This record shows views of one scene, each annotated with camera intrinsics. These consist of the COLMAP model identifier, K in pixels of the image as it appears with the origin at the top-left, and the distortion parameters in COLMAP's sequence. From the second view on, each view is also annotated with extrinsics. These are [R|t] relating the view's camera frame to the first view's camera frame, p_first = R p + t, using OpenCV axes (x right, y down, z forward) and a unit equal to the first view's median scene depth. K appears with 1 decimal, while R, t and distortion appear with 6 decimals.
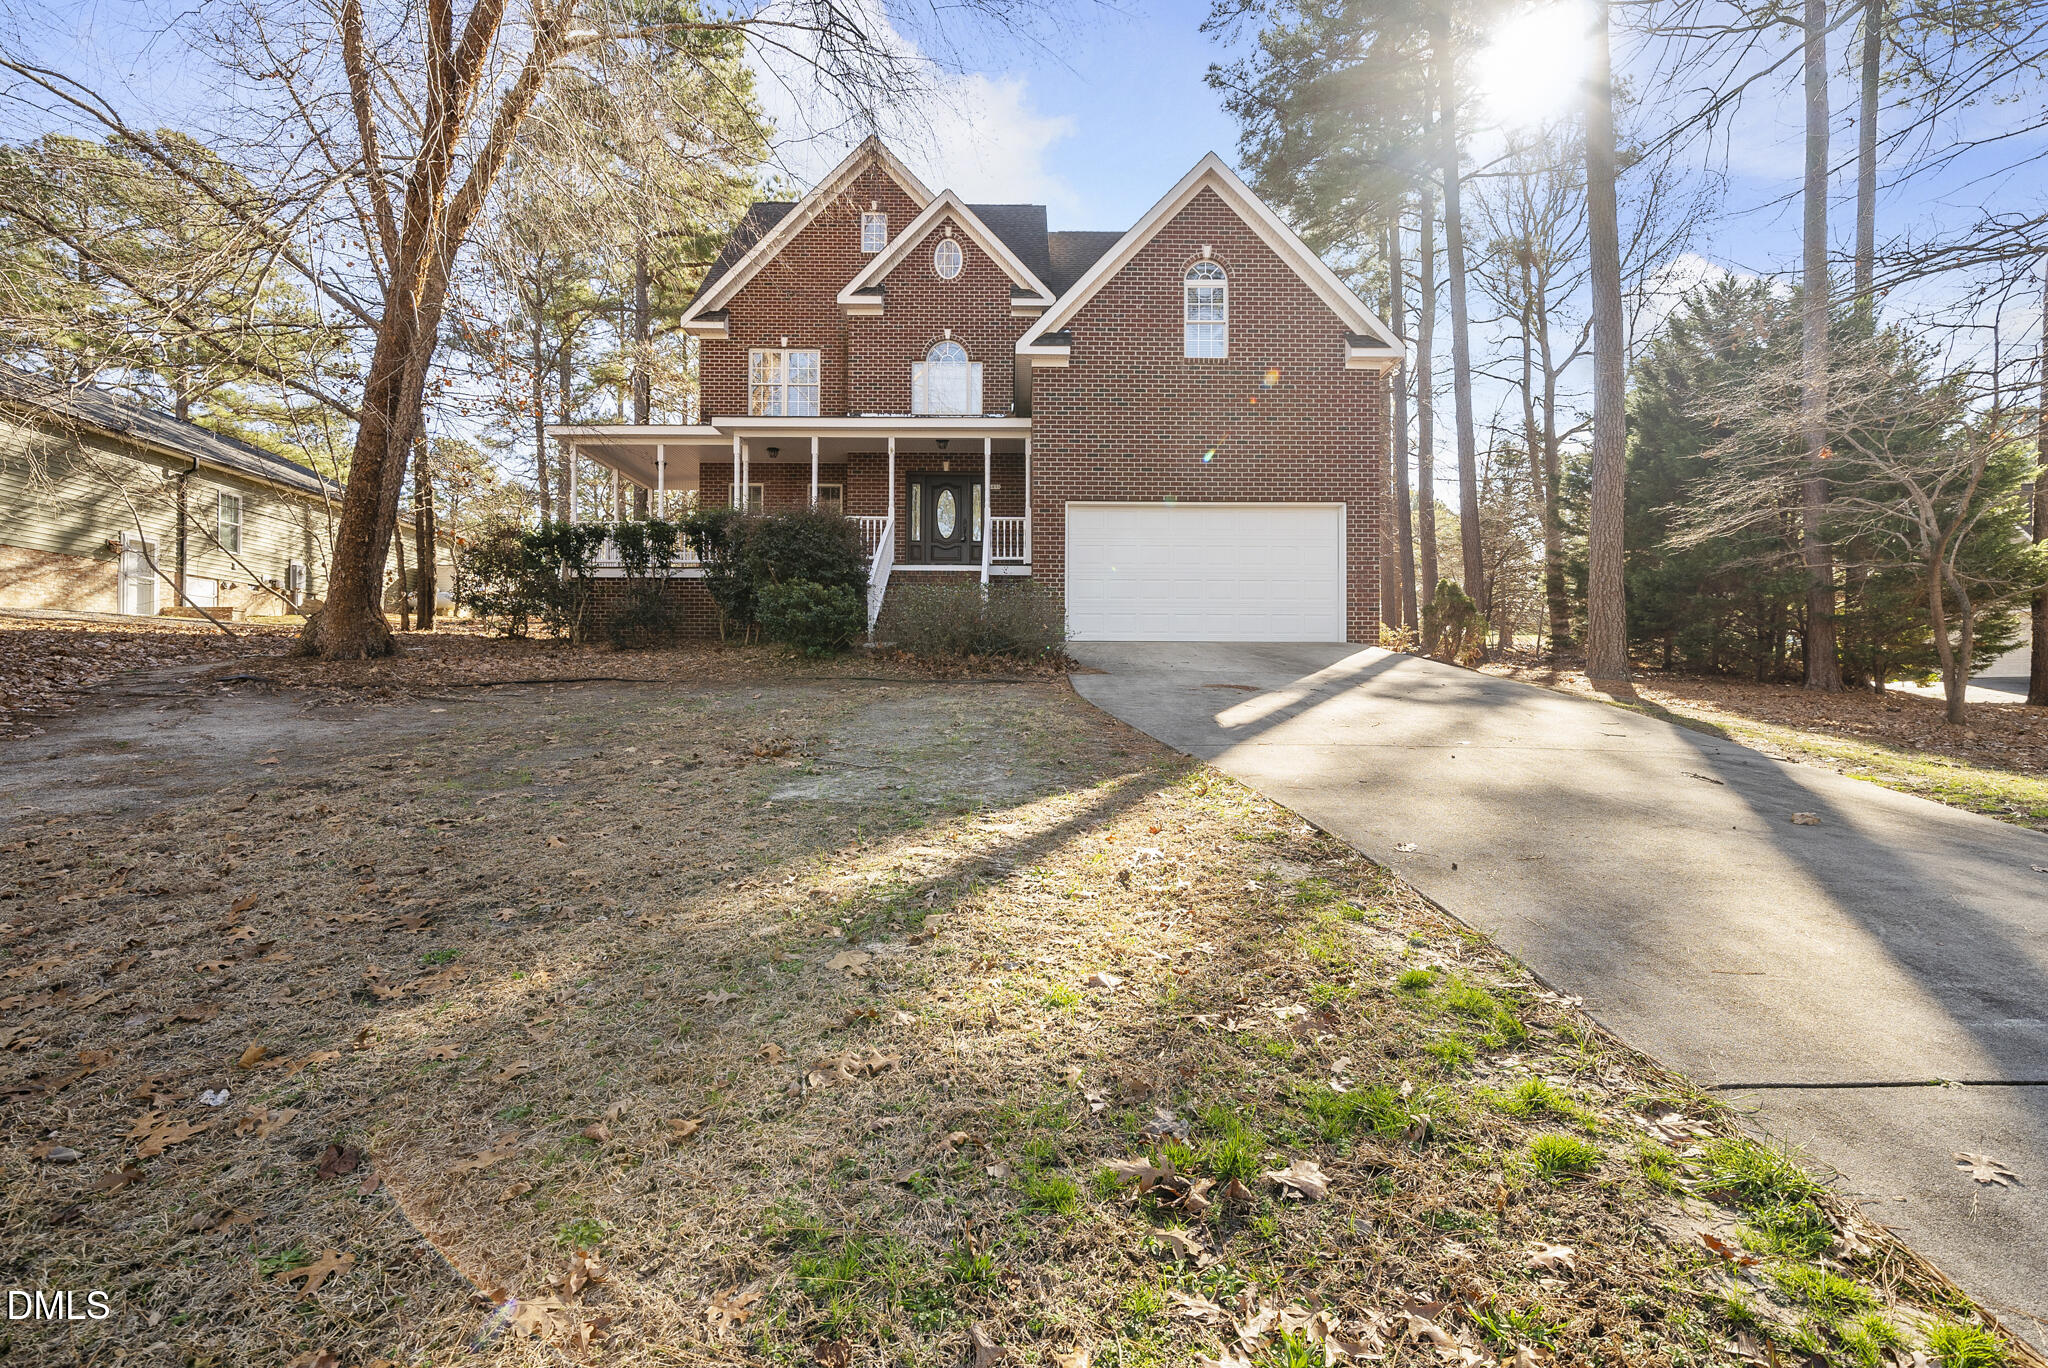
lens RADIAL K [[890.5, 0, 1023.3], [0, 890.5, 683.8], [0, 0, 1]] dist [-0.001829, -0.000488]
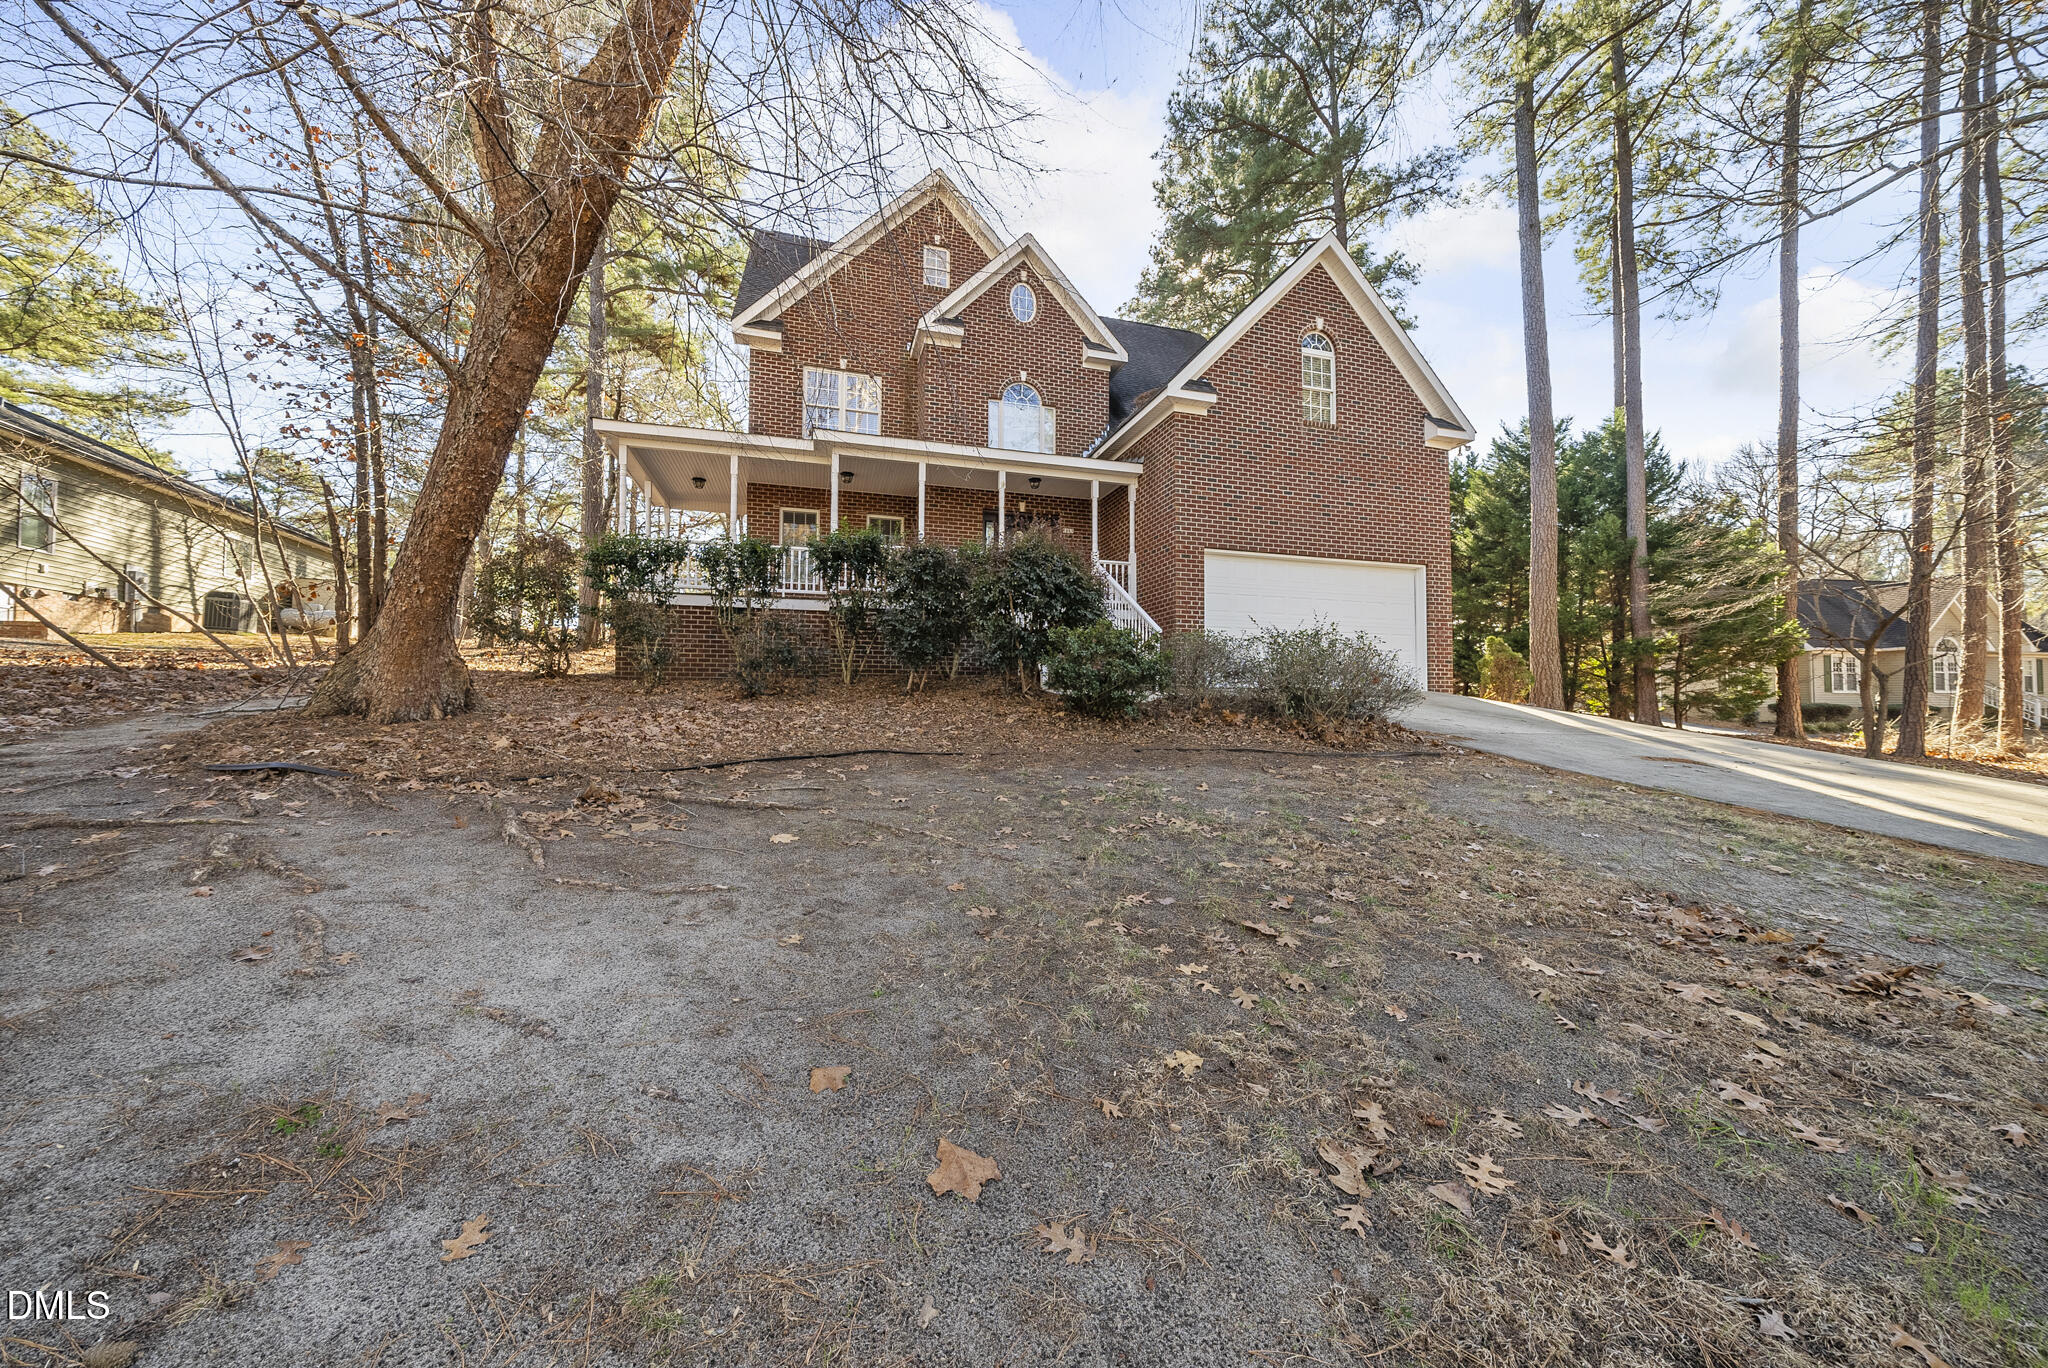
lens RADIAL K [[700.6, 0, 1024.5], [0, 700.6, 687.7], [0, 0, 1]] dist [-0.006861, -0.000149]
pose [[0.963374, 0.009686, 0.267986, -0.292894], [-0.004903, 0.999817, -0.018514, -0.027333], [-0.268116, 0.016522, 0.963245, 0.247414]]
